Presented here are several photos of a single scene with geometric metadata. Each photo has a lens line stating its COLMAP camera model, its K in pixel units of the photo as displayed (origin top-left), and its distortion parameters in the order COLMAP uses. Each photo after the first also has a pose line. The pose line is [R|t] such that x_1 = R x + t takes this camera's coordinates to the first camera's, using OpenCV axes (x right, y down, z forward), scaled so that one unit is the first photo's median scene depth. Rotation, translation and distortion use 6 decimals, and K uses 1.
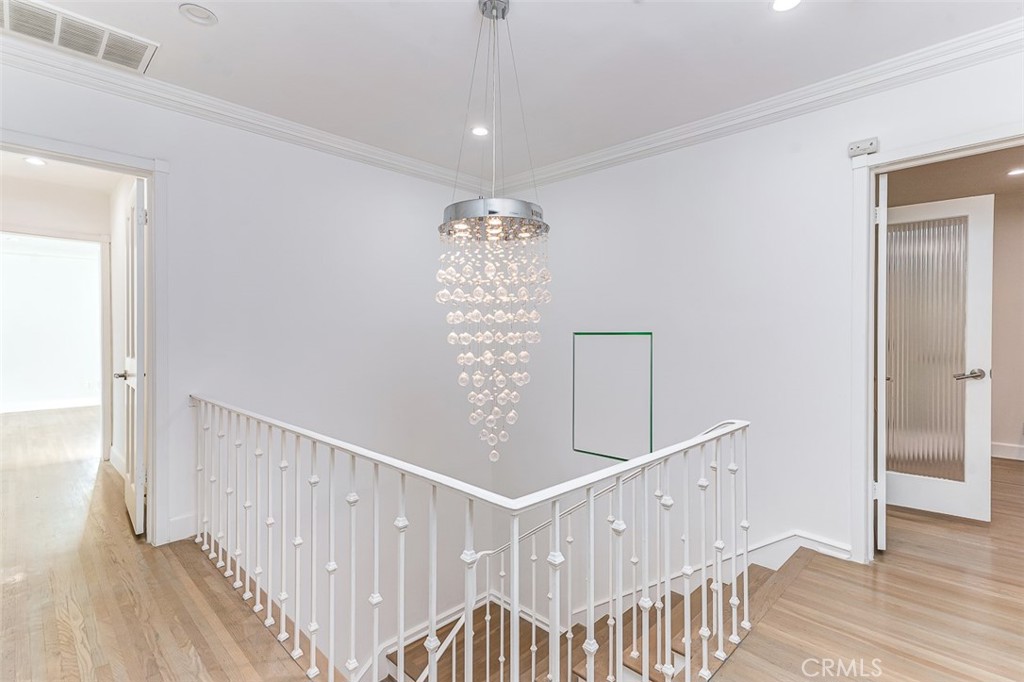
lens RADIAL K [[483.5, 0, 505.8], [0, 483.5, 338.4], [0, 0, 1]] dist [0.009577, 0.000341]
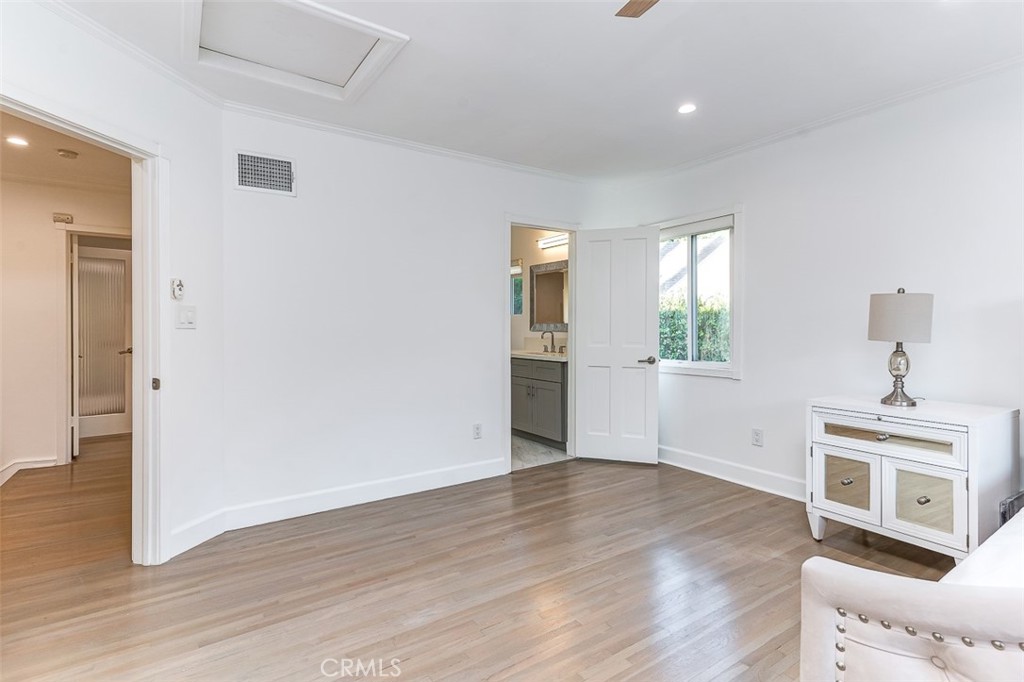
lens RADIAL K [[483.5, 0, 504.5], [0, 483.5, 333.0], [0, 0, 1]] dist [0.009577, 0.000341]
pose [[0.190774, -0.008800, 0.981595, -0.617207], [0.002729, 0.999961, 0.008434, -0.004912], [-0.981630, 0.001070, 0.190790, -0.801954]]
